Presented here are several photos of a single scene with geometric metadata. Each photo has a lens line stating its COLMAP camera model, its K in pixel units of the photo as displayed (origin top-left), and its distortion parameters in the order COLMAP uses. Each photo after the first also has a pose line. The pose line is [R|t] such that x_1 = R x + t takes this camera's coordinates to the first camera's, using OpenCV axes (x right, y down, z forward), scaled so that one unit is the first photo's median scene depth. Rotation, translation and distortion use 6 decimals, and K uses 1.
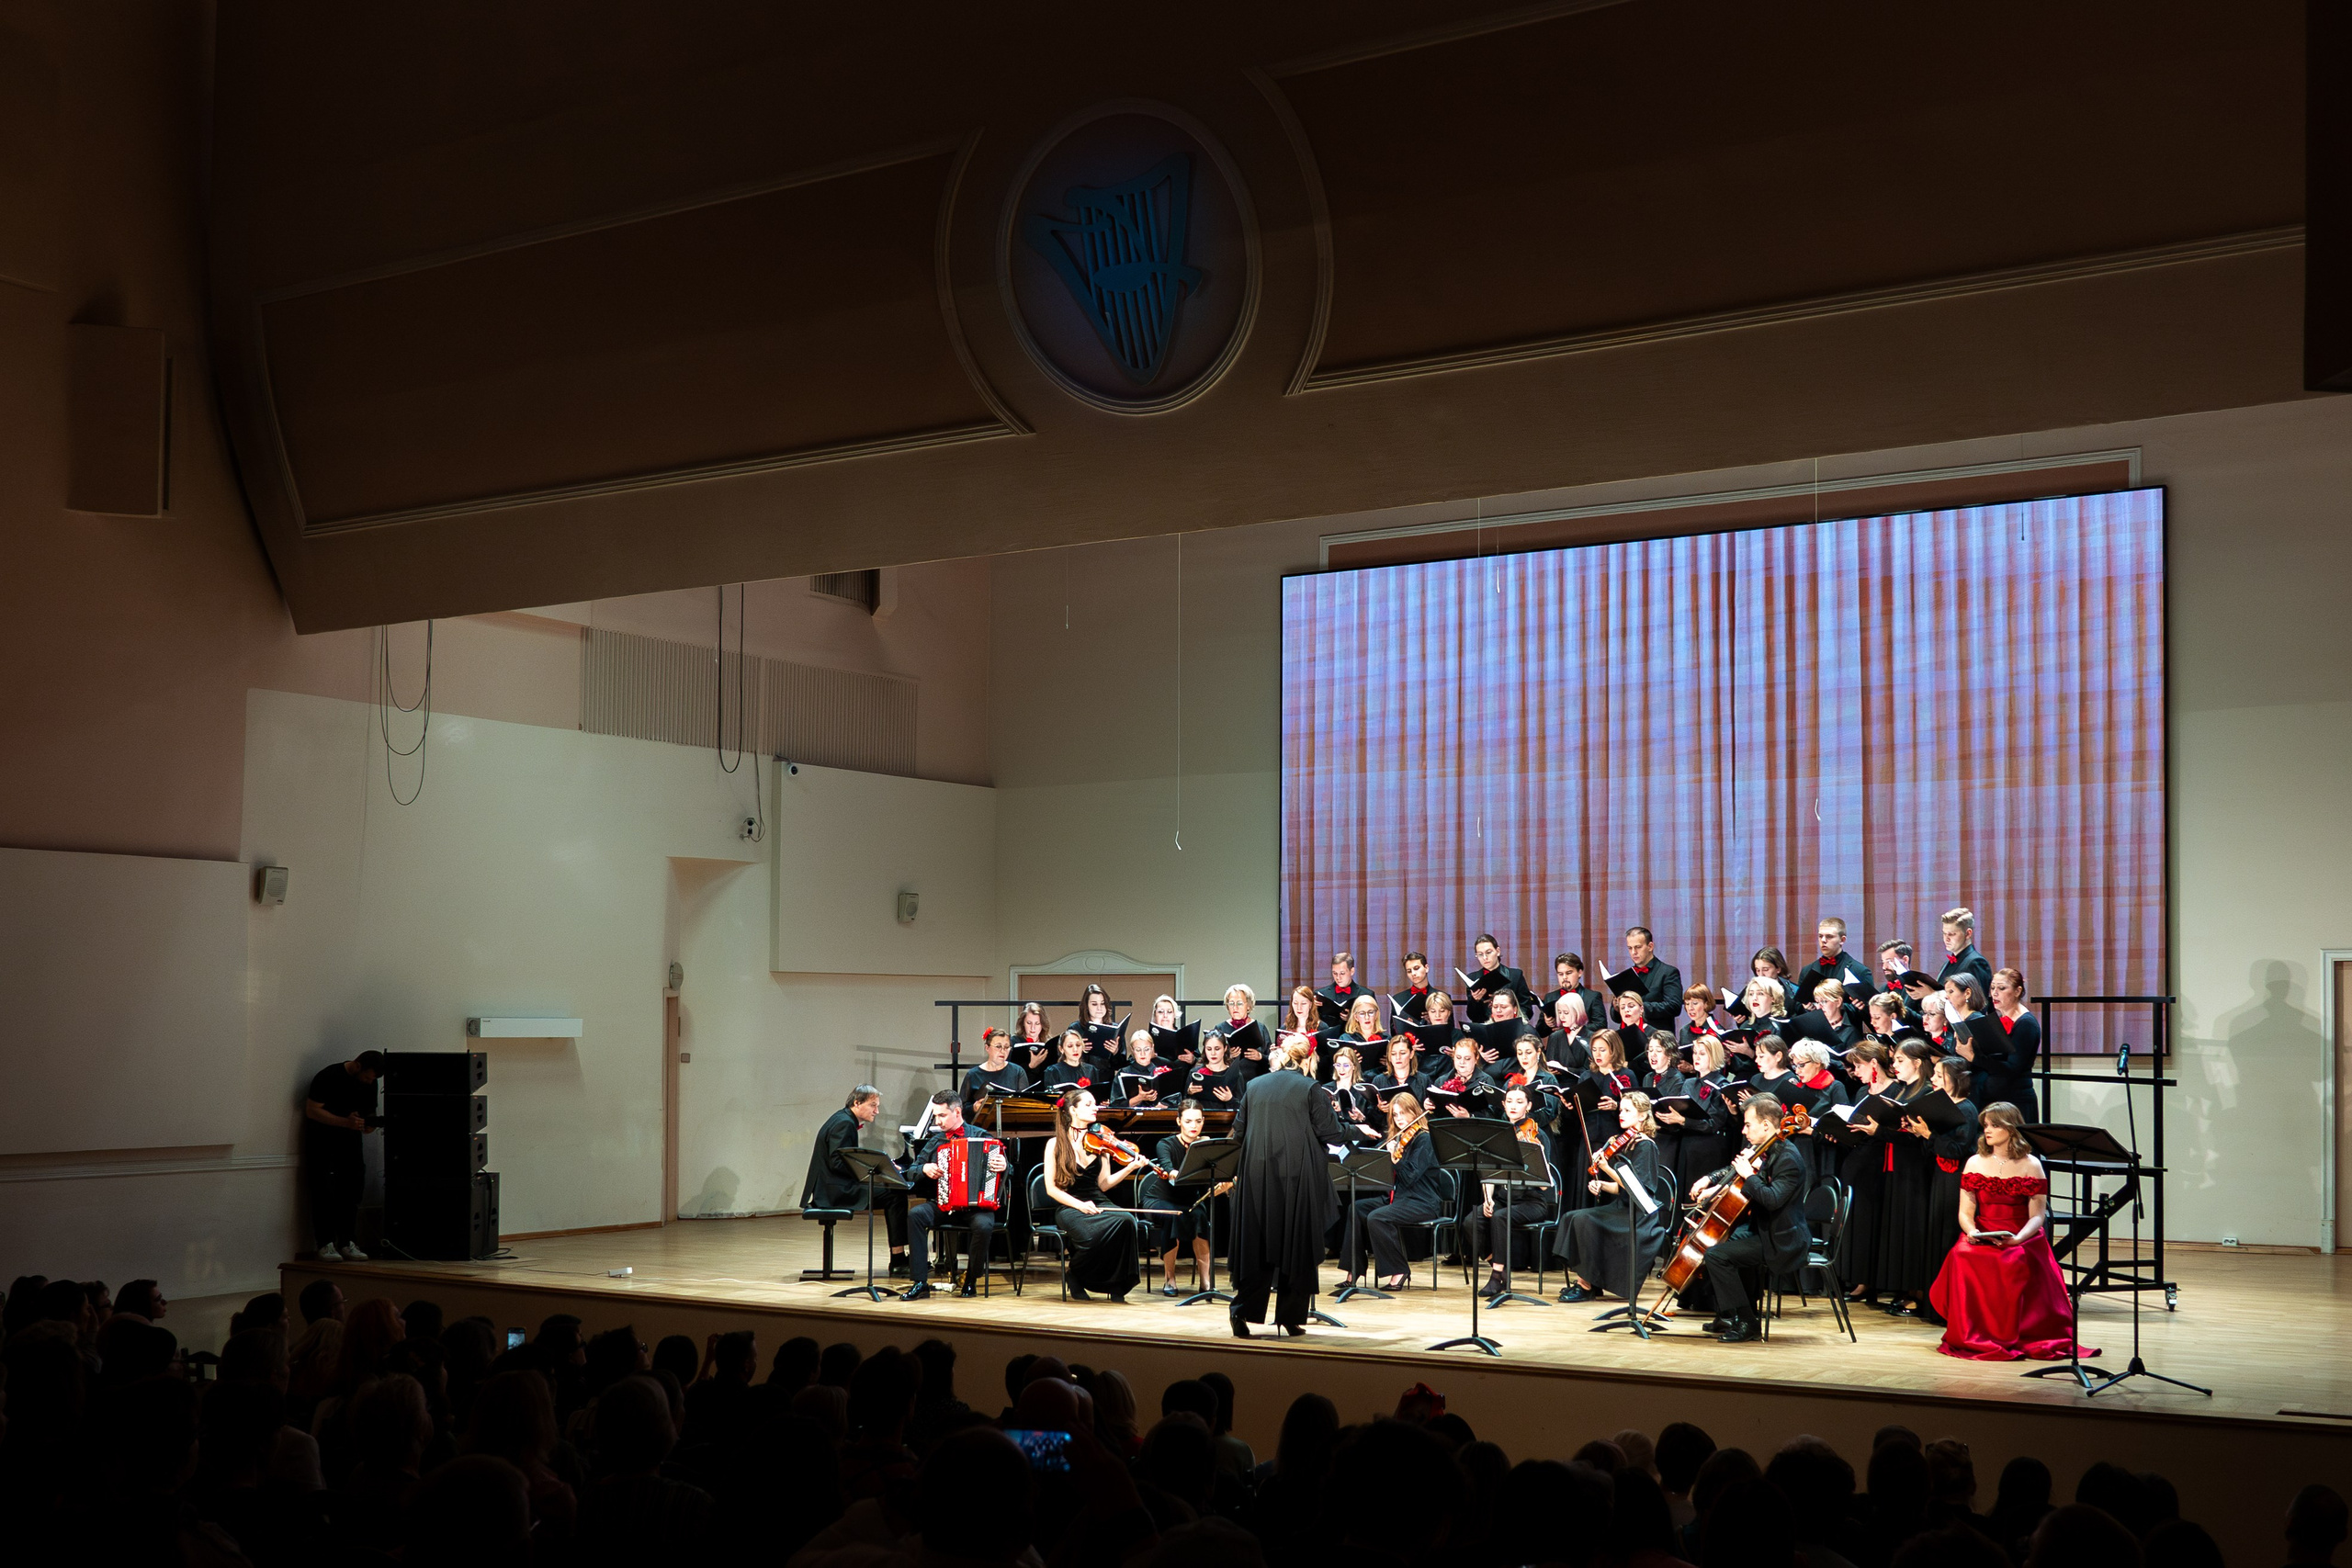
lens RADIAL K [[2475.4, 0, 1175.3], [0, 2475.4, 1026.6], [0, 0, 1]] dist [-0.117809, 0.011103]
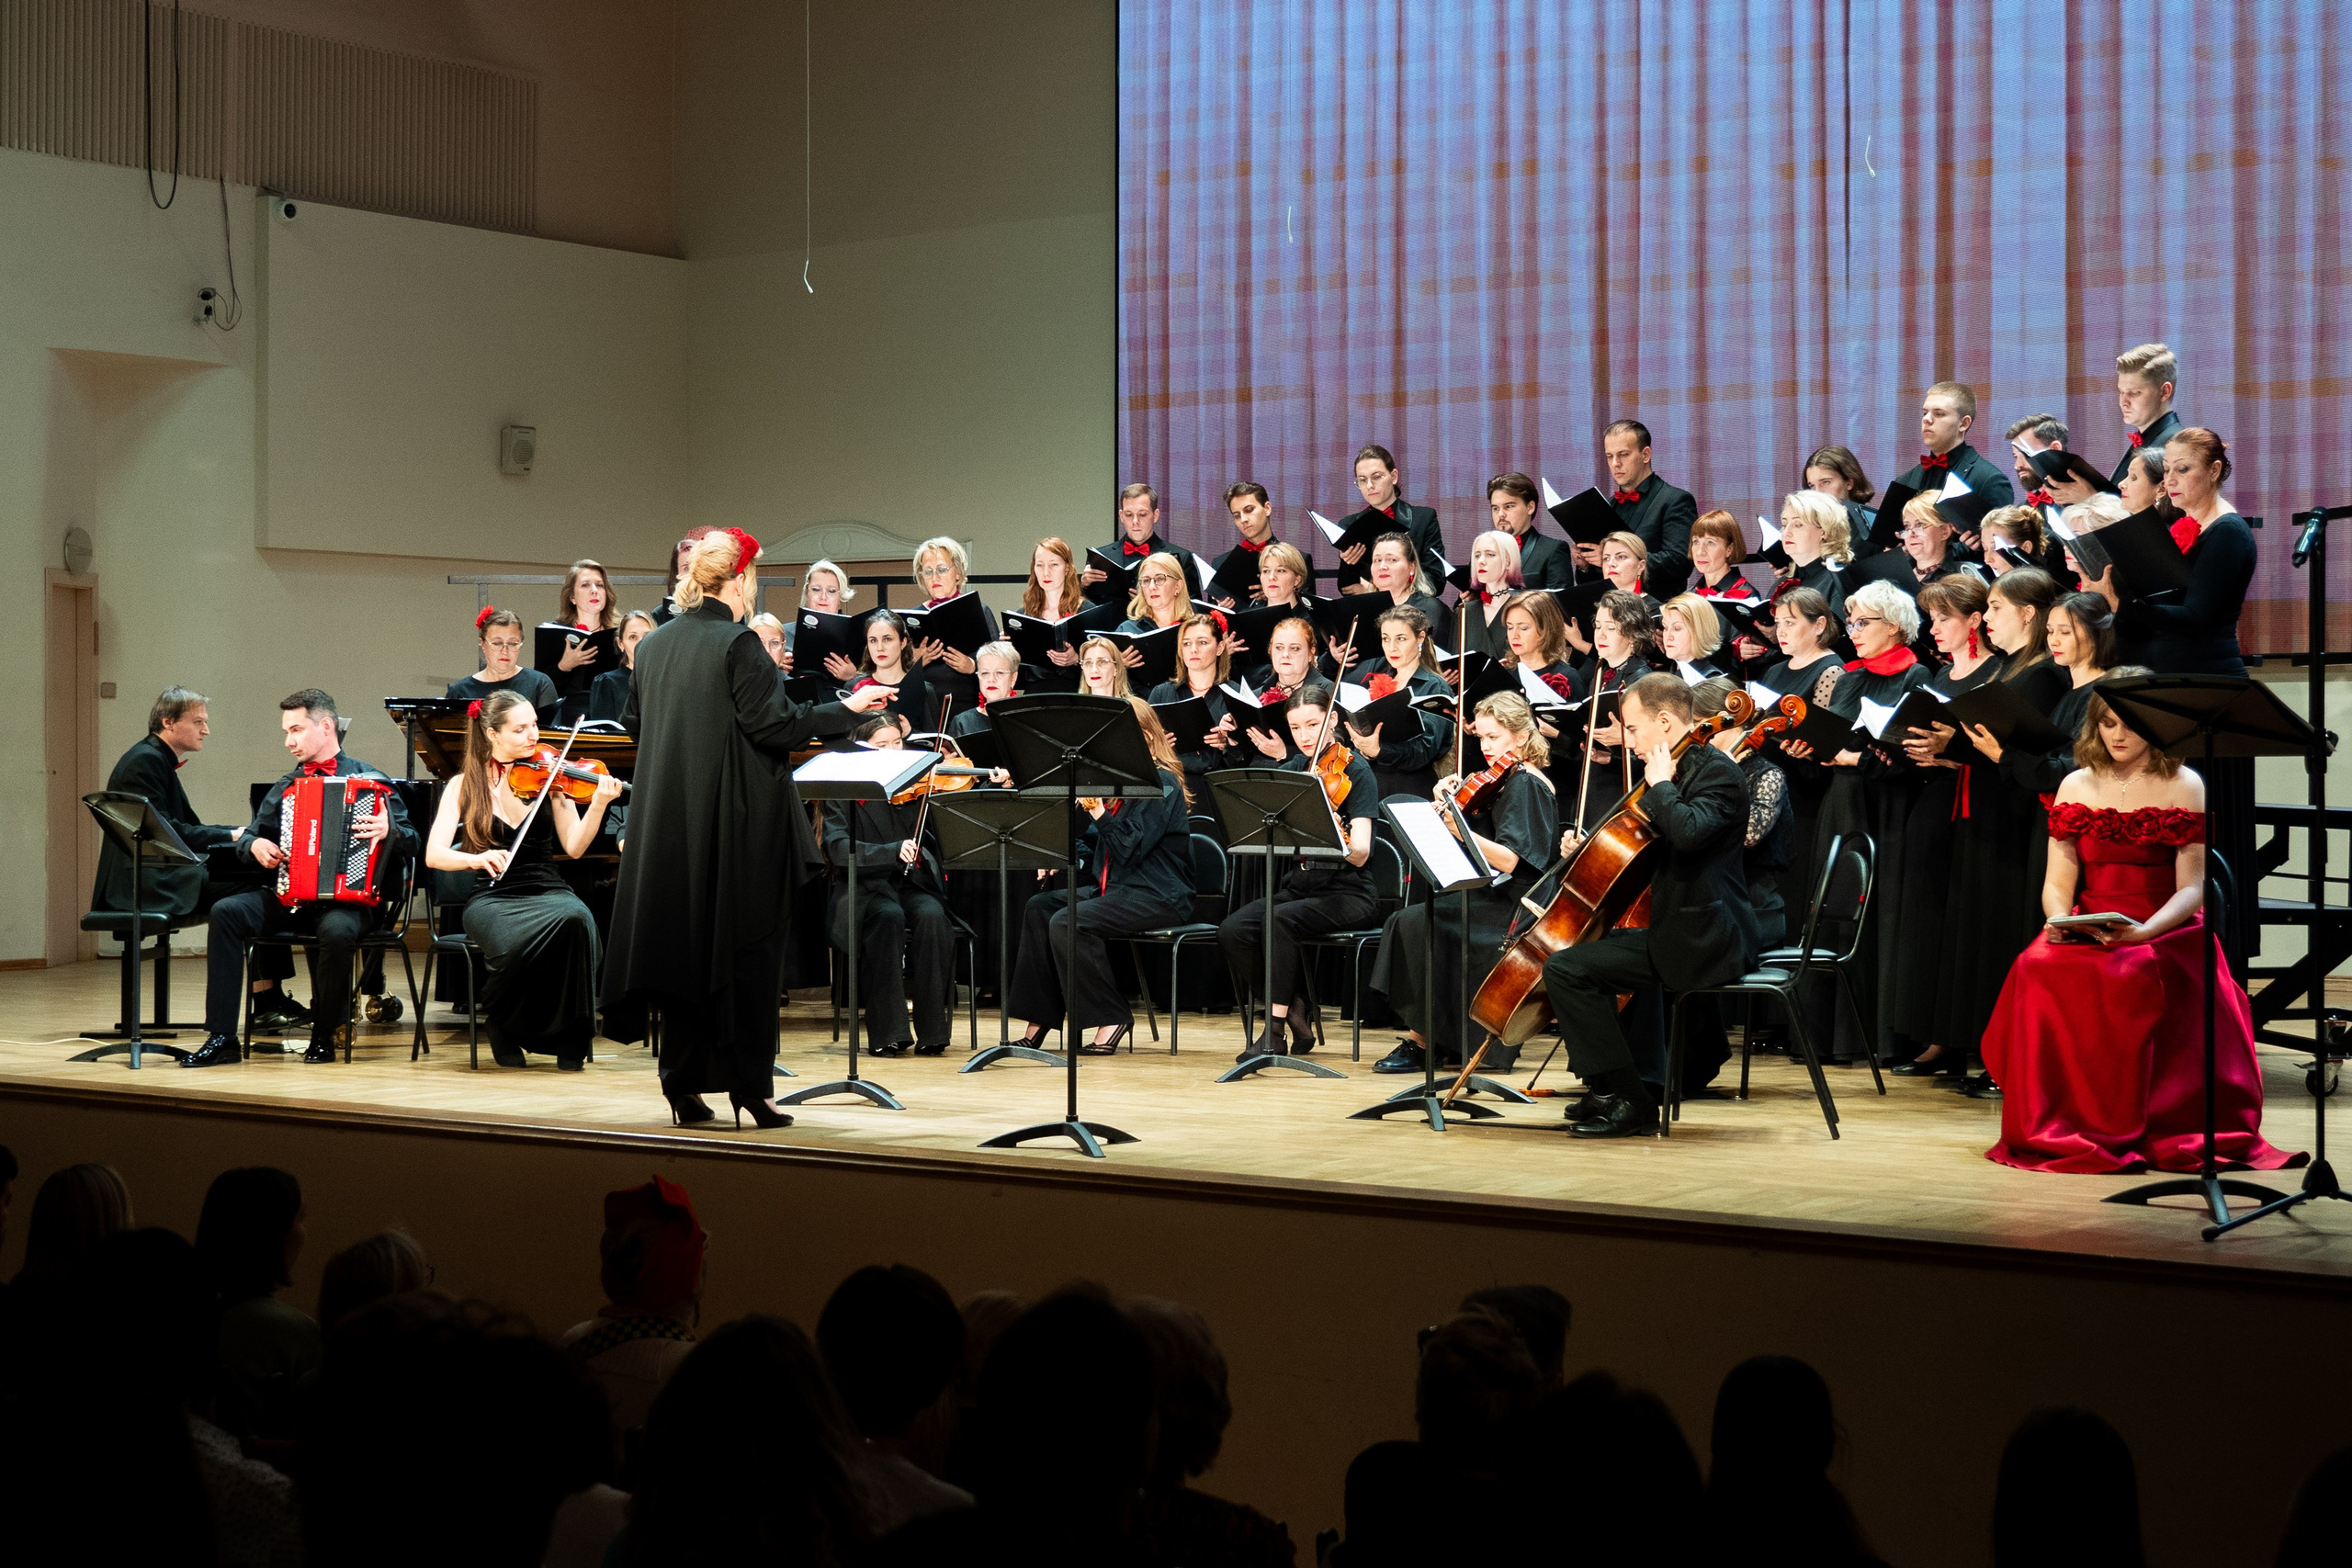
lens RADIAL K [[3535.3, 0, 1176.9], [0, 3535.3, 780.7], [0, 0, 1]] dist [-0.024452, -0.027035]
pose [[0.998419, -0.002418, -0.056153, 0.150742], [0.002808, 0.999972, 0.006867, 0.040728], [0.056135, -0.007013, 0.998399, 0.217503]]
